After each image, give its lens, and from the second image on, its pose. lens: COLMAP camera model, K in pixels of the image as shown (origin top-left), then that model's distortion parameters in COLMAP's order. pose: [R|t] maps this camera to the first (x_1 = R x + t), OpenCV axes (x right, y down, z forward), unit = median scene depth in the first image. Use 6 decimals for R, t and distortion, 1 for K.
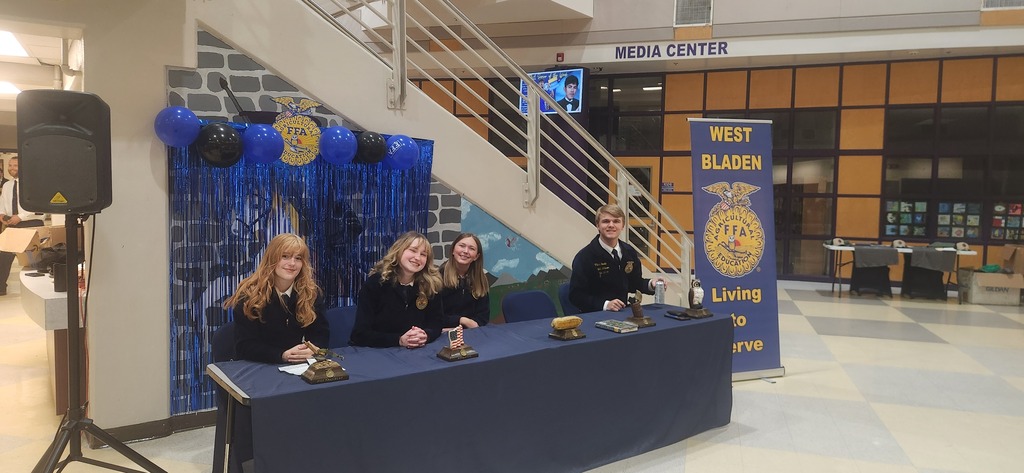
lens RADIAL K [[690.3, 0, 515.3], [0, 690.3, 226.0], [0, 0, 1]] dist [0.051018, -0.006238]
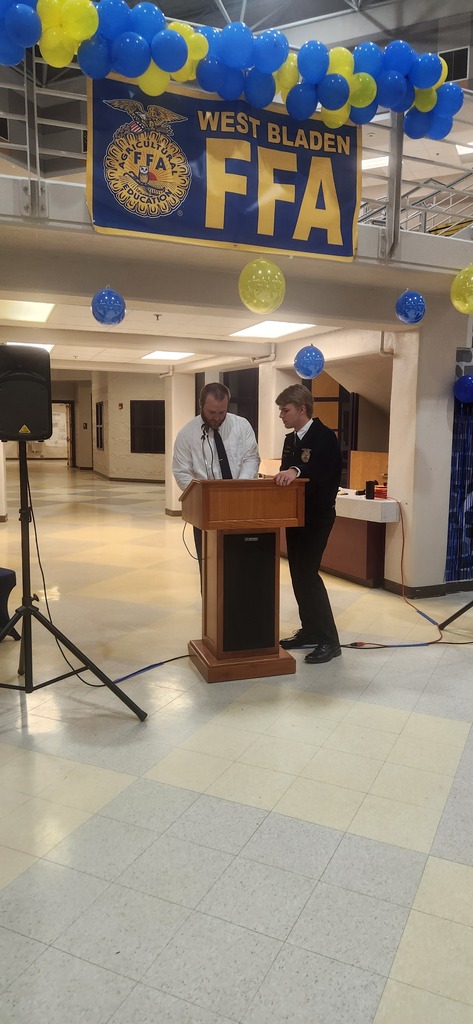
lens RADIAL K [[690.3, 0, 236.5], [0, 690.3, 512.0], [0, 0, 1]] dist [0.051018, -0.006238]
pose [[0.984169, 0.017781, -0.176338, -0.503852], [-0.006705, 0.997978, 0.063208, 0.020929], [0.177105, -0.061025, 0.982298, -0.402141]]
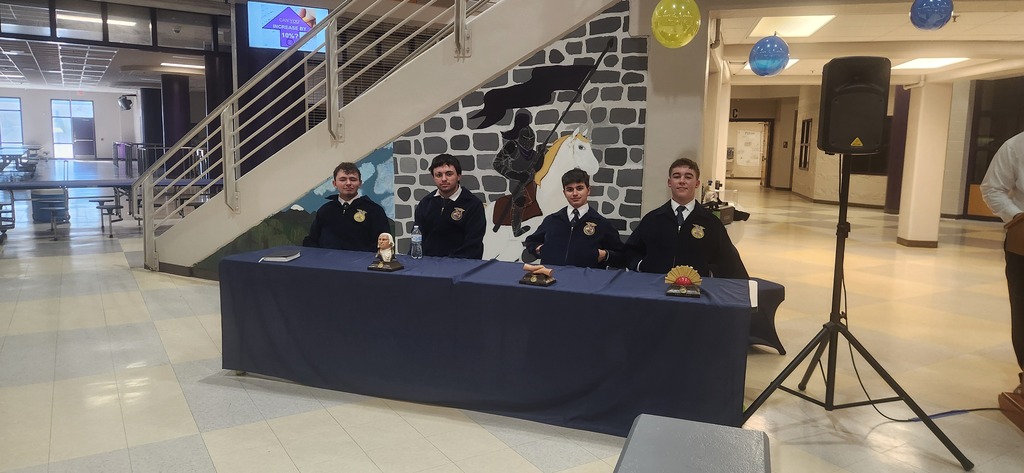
lens RADIAL K [[690.3, 0, 515.3], [0, 690.3, 226.0], [0, 0, 1]] dist [0.051018, -0.006238]
pose [[0.743756, 0.081068, -0.663517, -0.608155], [-0.045910, 0.996470, 0.070286, 0.030679], [0.666872, -0.021814, 0.744853, -0.476151]]
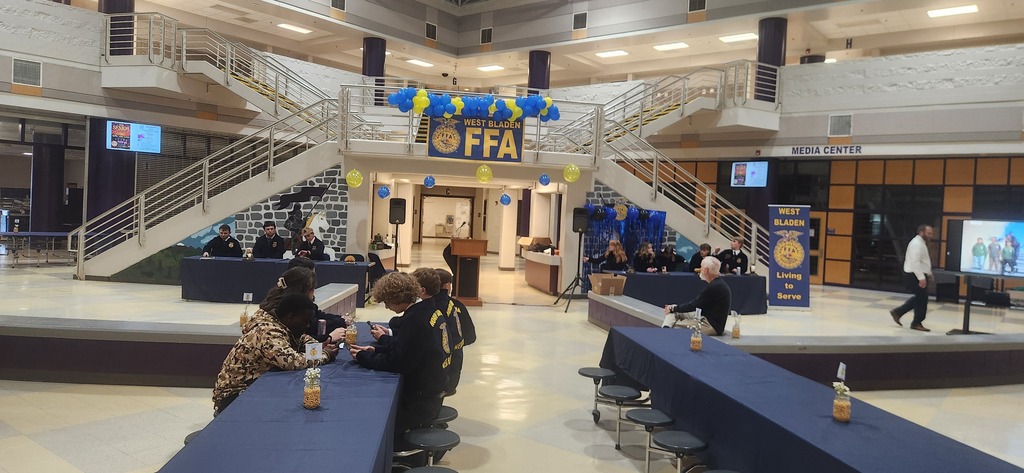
lens RADIAL K [[690.3, 0, 515.3], [0, 690.3, 226.0], [0, 0, 1]] dist [0.051018, -0.006238]
pose [[0.924613, 0.034002, -0.379387, 0.351325], [-0.051973, 0.997954, -0.037225, 0.064223], [0.377345, 0.054136, 0.924489, -1.671363]]
